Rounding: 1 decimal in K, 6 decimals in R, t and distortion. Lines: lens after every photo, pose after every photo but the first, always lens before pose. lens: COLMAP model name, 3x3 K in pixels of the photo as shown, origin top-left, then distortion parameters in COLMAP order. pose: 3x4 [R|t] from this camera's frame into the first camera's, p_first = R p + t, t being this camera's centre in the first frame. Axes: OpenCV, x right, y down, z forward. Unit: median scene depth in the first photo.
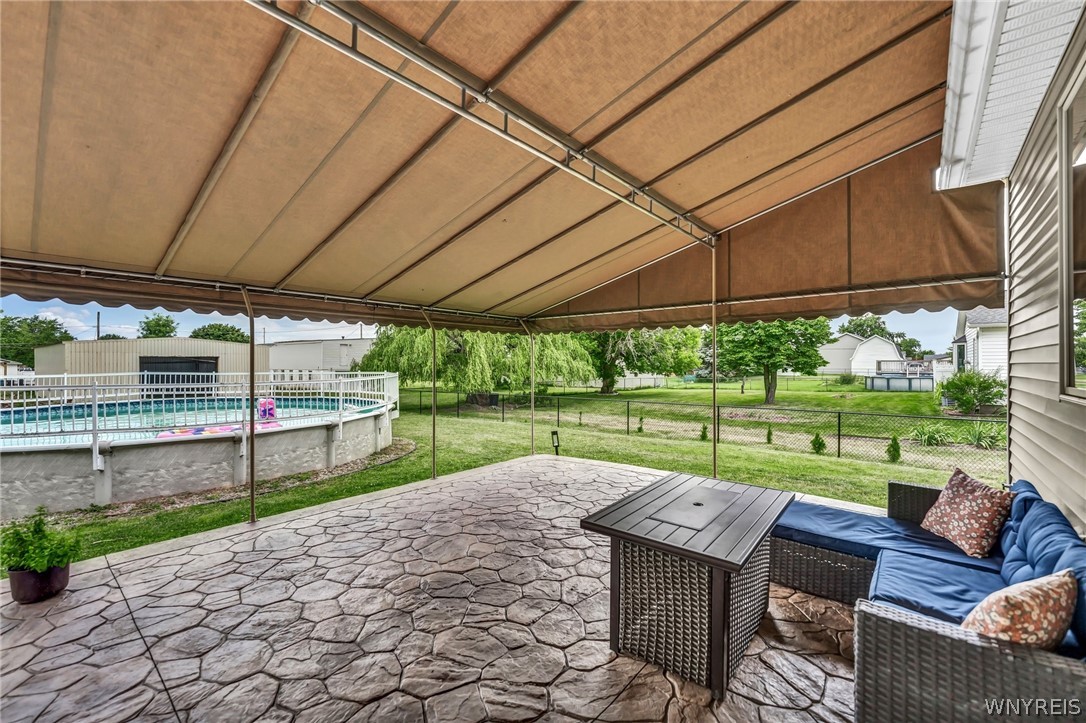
lens RADIAL K [[447.0, 0, 543.0], [0, 447.0, 361.5], [0, 0, 1]] dist [-0.001450, -0.000079]
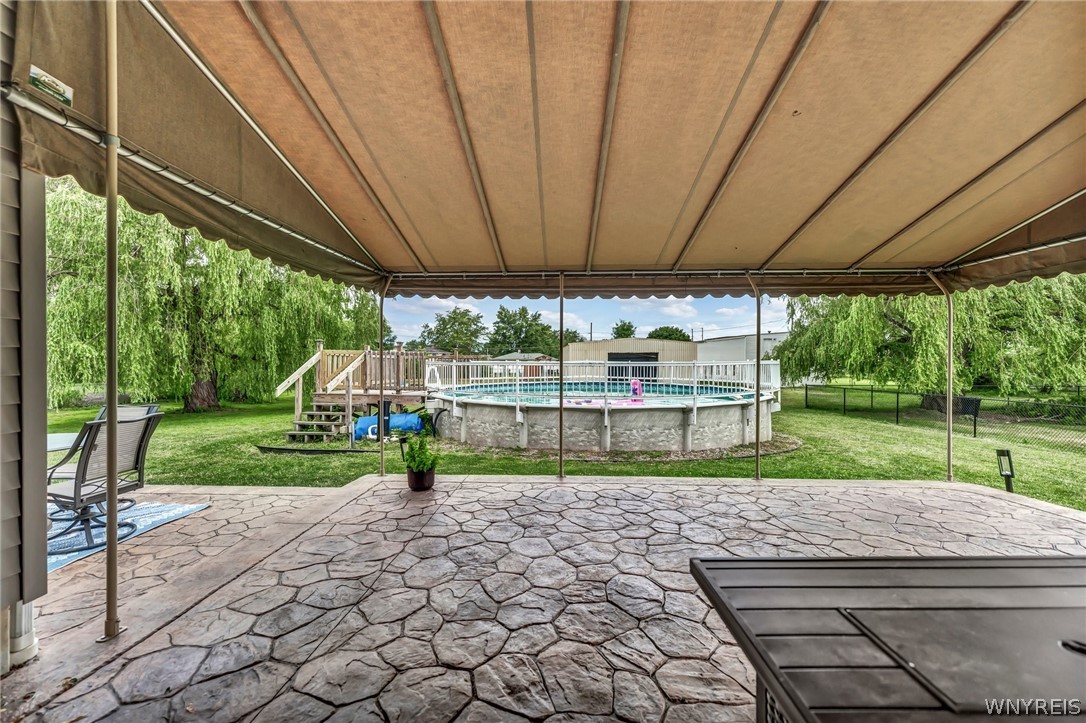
lens RADIAL K [[440.3, 0, 543.0], [0, 440.3, 361.5], [0, 0, 1]] dist [0.004116, 0.000377]
pose [[0.610866, 0.002010, -0.791732, 0.206674], [0.003487, 0.999980, 0.005229, 0.057293], [0.791727, -0.005956, 0.610847, 0.272042]]
